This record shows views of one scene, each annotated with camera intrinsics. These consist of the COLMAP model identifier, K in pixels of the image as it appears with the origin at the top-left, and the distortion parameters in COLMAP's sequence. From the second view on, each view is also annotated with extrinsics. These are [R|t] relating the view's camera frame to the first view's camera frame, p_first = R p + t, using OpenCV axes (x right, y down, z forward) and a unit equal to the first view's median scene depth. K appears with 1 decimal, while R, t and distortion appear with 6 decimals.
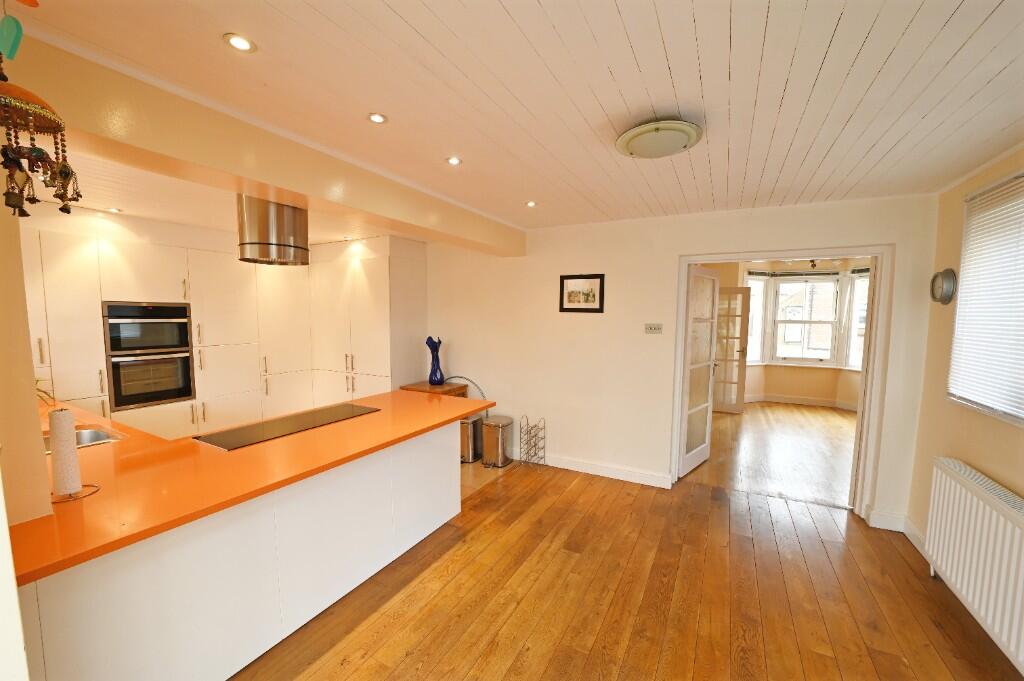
lens RADIAL K [[398.1, 0, 514.9], [0, 398.1, 348.6], [0, 0, 1]] dist [-0.038146, 0.009459]
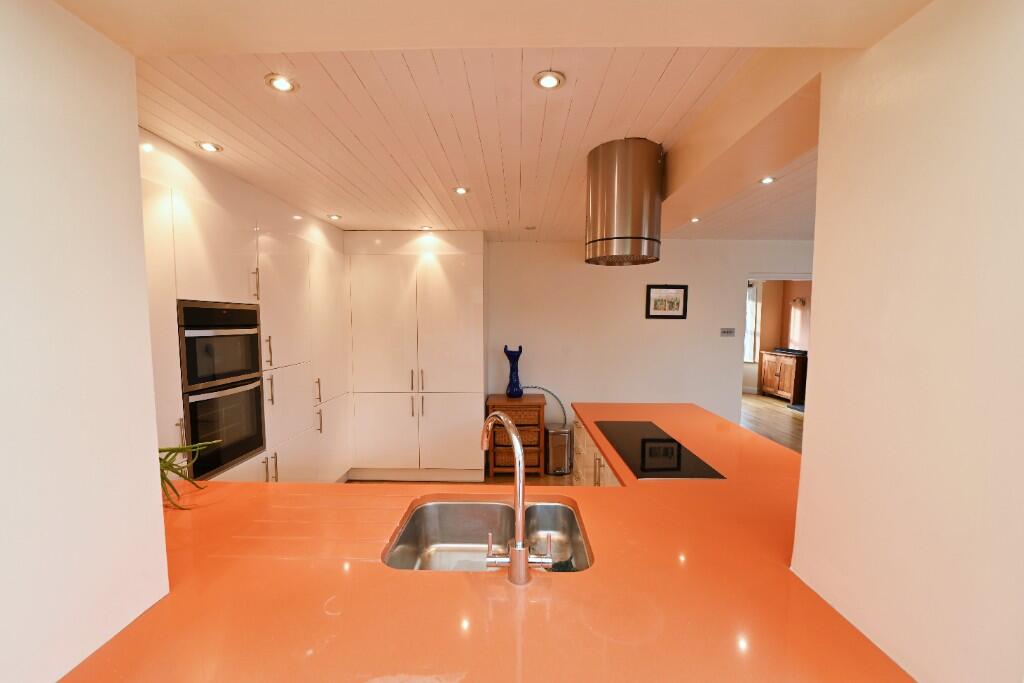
lens RADIAL K [[405.4, 0, 510.4], [0, 405.4, 353.4], [0, 0, 1]] dist [-0.040167, 0.009910]
pose [[0.889400, -0.040766, 0.455309, -0.803858], [0.042967, 0.999061, 0.005519, -0.021522], [-0.455107, 0.014655, 0.890316, 0.218255]]
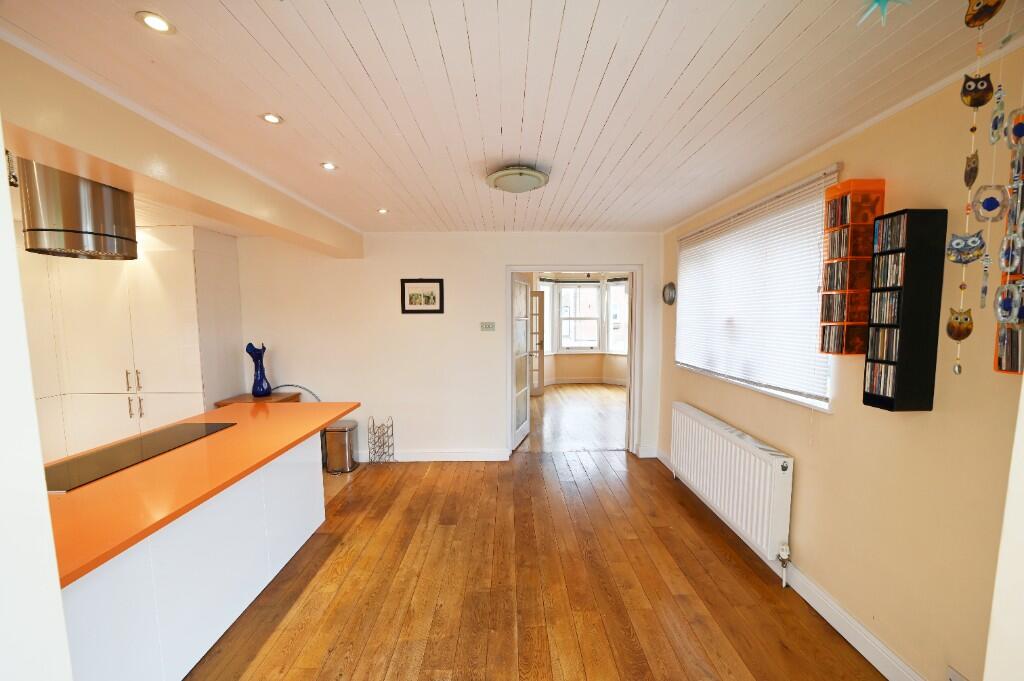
lens RADIAL K [[398.1, 0, 514.9], [0, 398.1, 348.6], [0, 0, 1]] dist [-0.038146, 0.009459]
pose [[0.873738, -0.053338, 0.483463, -0.154063], [0.054731, 0.998438, 0.011240, 0.005931], [-0.483307, 0.016639, 0.875293, -0.068176]]
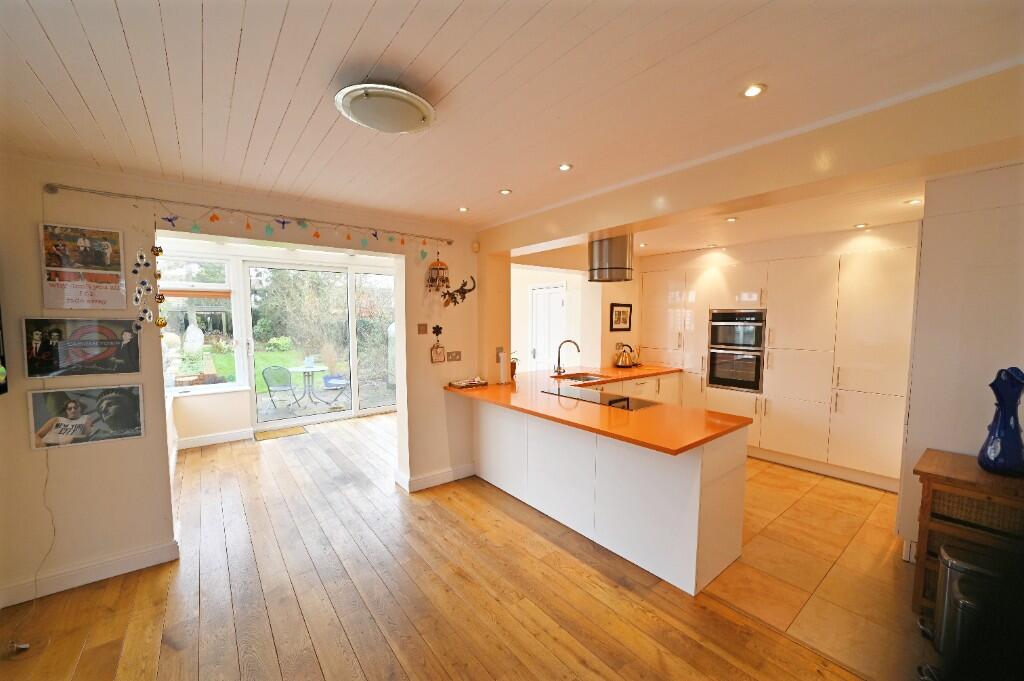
lens RADIAL K [[398.1, 0, 514.9], [0, 398.1, 348.6], [0, 0, 1]] dist [-0.038146, 0.009459]
pose [[-0.396856, 0.063734, -0.915665, 0.534060], [-0.082381, 0.991087, 0.104688, -0.065211], [0.914176, 0.116980, -0.388069, 0.823656]]
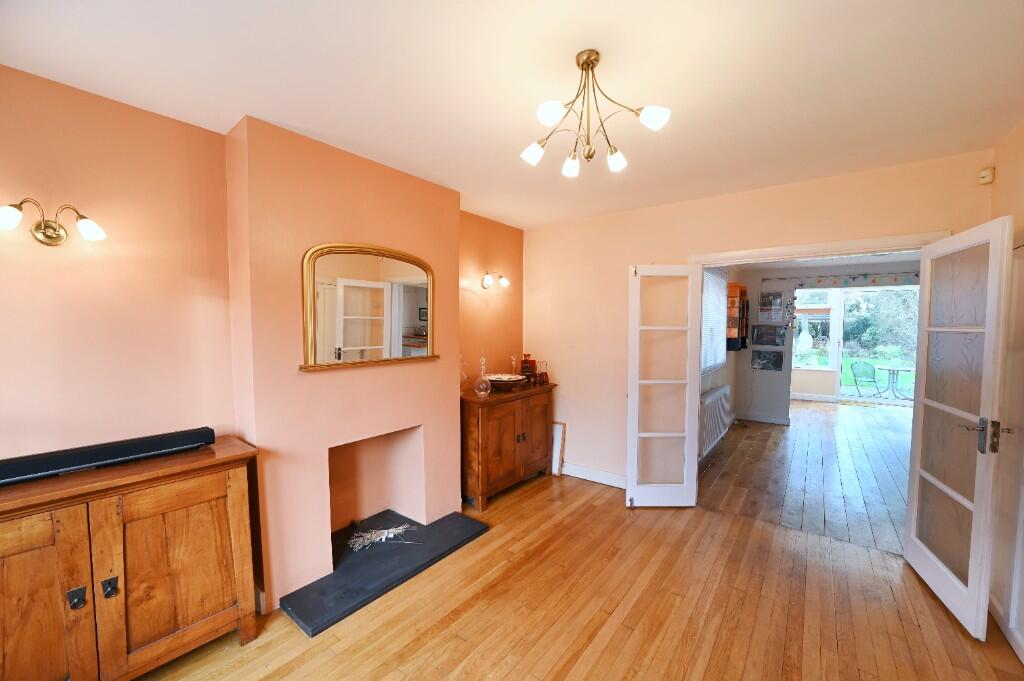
lens RADIAL K [[398.1, 0, 514.9], [0, 398.1, 348.6], [0, 0, 1]] dist [-0.038146, 0.009459]
pose [[-0.986511, -0.017999, 0.162704, 1.067426], [0.005727, 0.989534, 0.144187, -0.144739], [-0.163597, 0.143174, -0.976083, 1.849205]]
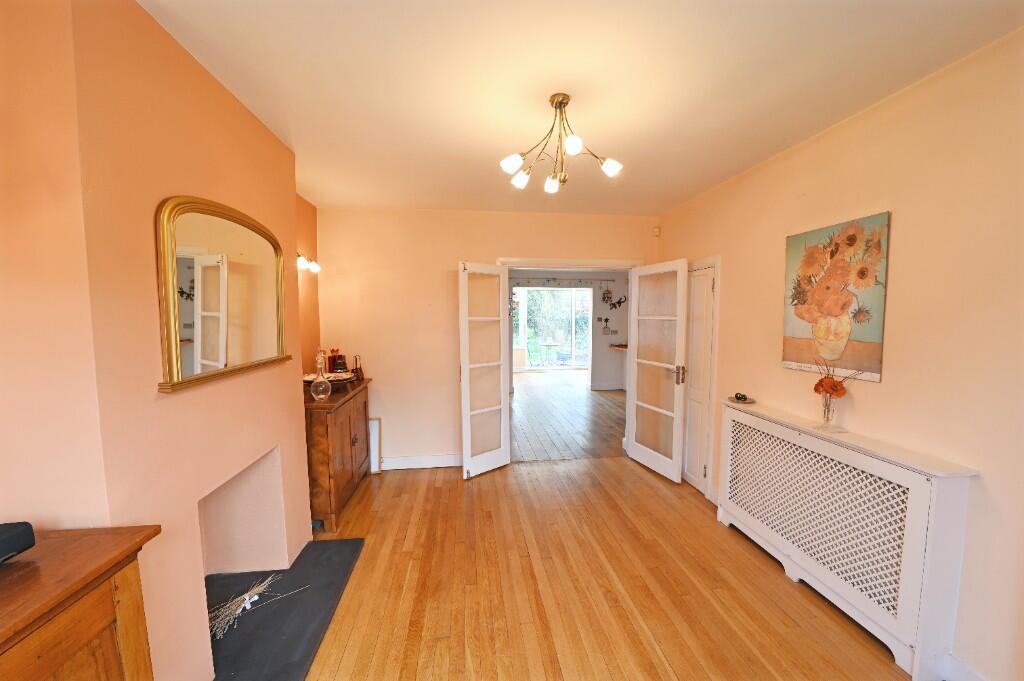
lens RADIAL K [[398.1, 0, 514.9], [0, 398.1, 348.6], [0, 0, 1]] dist [-0.038146, 0.009459]
pose [[-0.817752, 0.042586, -0.573994, 1.434677], [-0.053867, 0.987219, 0.149987, -0.142897], [0.573045, 0.153572, -0.805006, 1.812533]]
